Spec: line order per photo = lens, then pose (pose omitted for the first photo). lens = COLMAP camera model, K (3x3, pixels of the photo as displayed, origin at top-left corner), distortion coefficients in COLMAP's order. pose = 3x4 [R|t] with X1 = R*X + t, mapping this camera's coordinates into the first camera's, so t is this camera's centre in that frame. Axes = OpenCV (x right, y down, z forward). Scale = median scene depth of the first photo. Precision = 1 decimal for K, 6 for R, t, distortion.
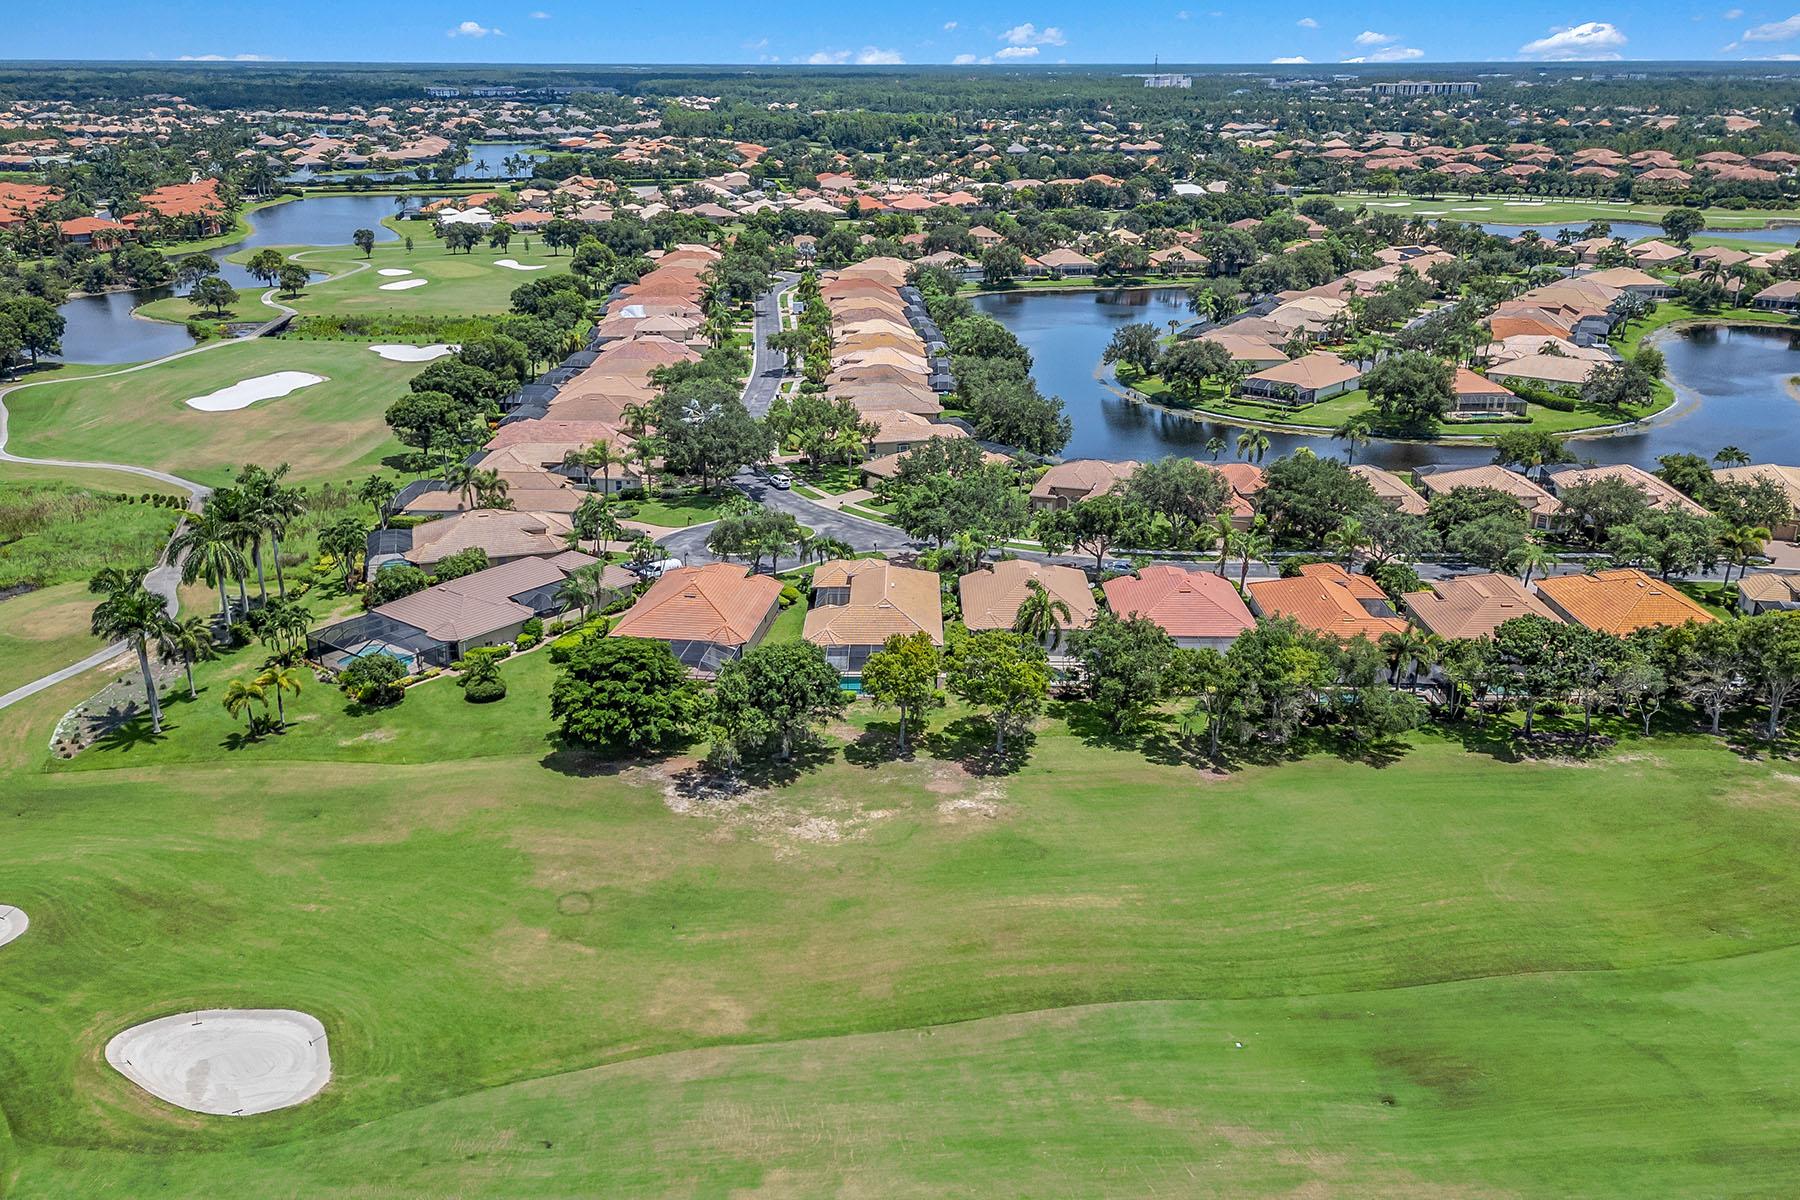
lens RADIAL K [[1492.6, 0, 901.1], [0, 1492.6, 599.7], [0, 0, 1]] dist [0.076916, -0.093546]
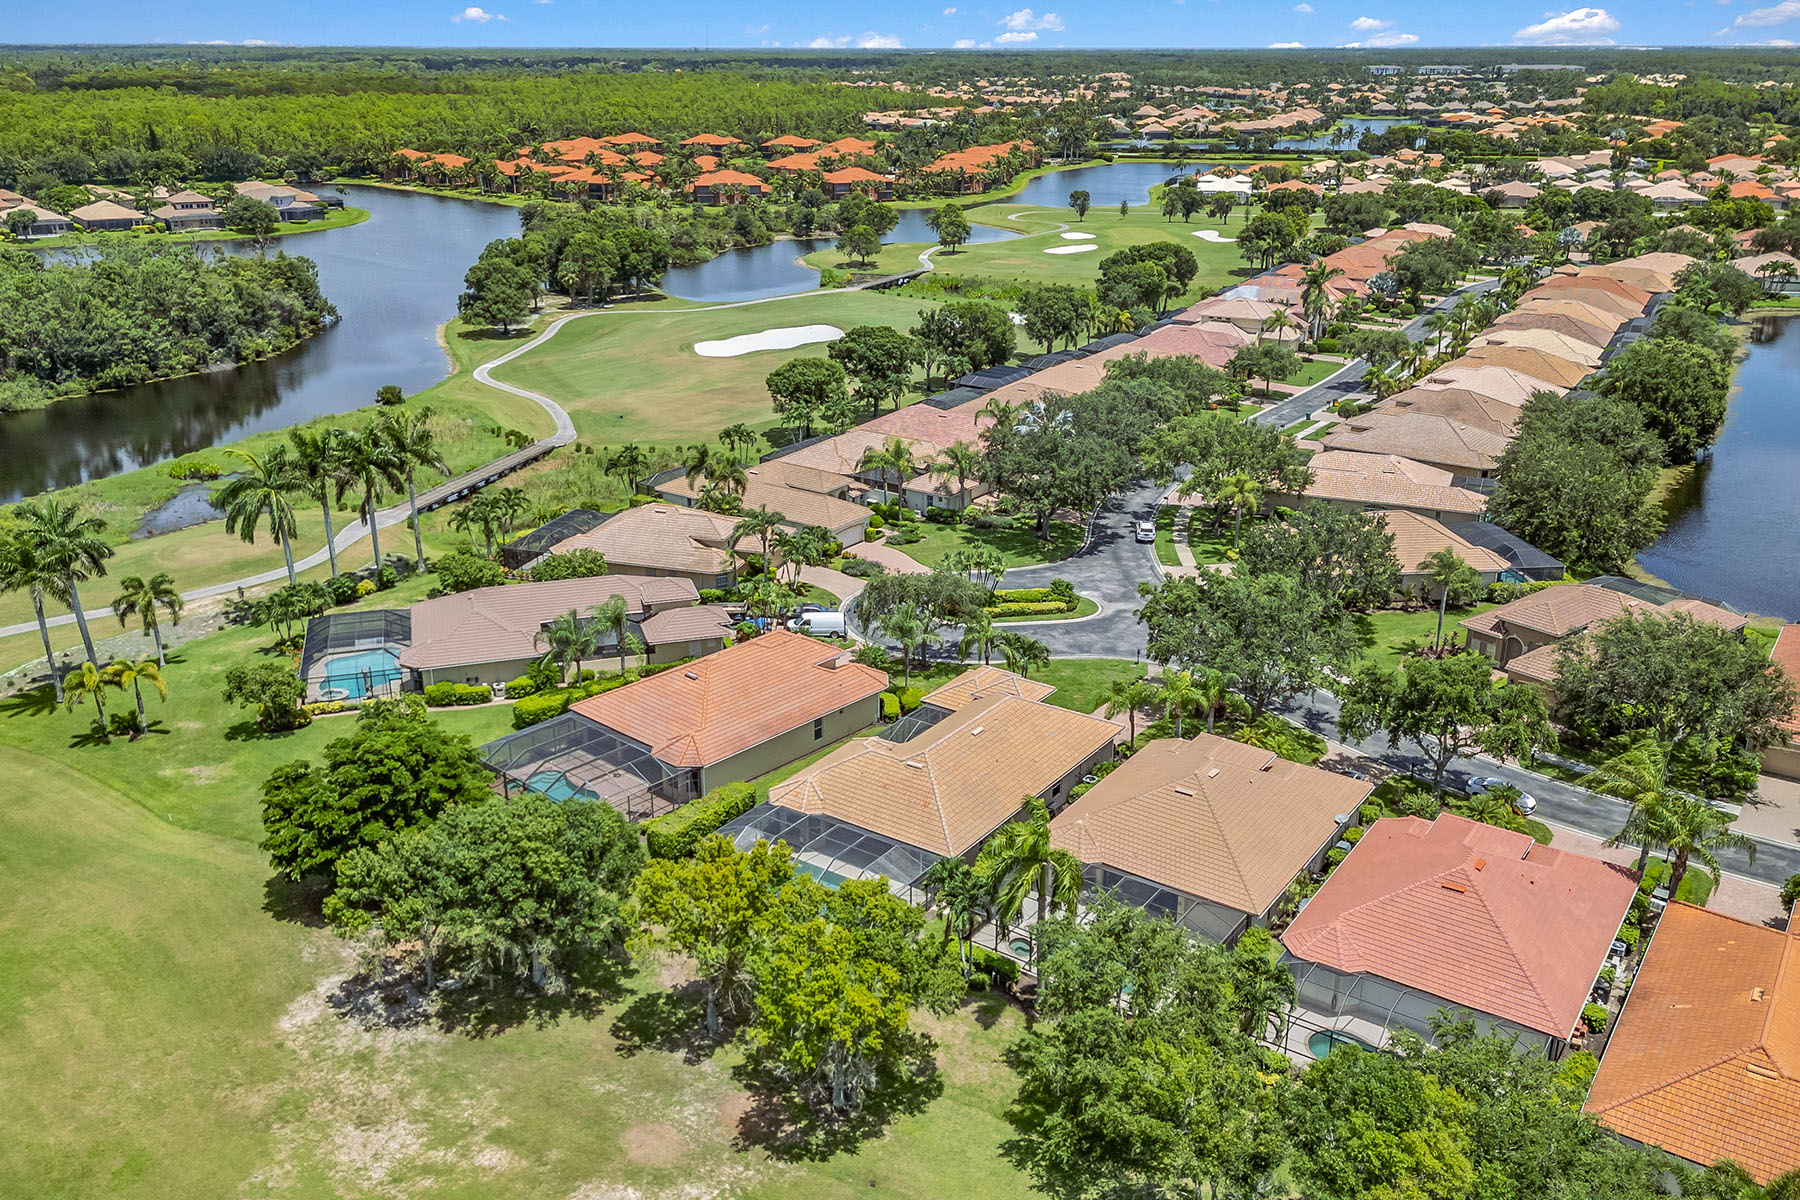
lens RADIAL K [[1492.6, 0, 902.8], [0, 1492.6, 605.0], [0, 0, 1]] dist [0.076916, -0.093546]
pose [[0.818903, 0.198544, -0.538497, 0.119212], [-0.193321, 0.978851, 0.066916, -0.039711], [0.540394, 0.049306, 0.839967, 0.195723]]
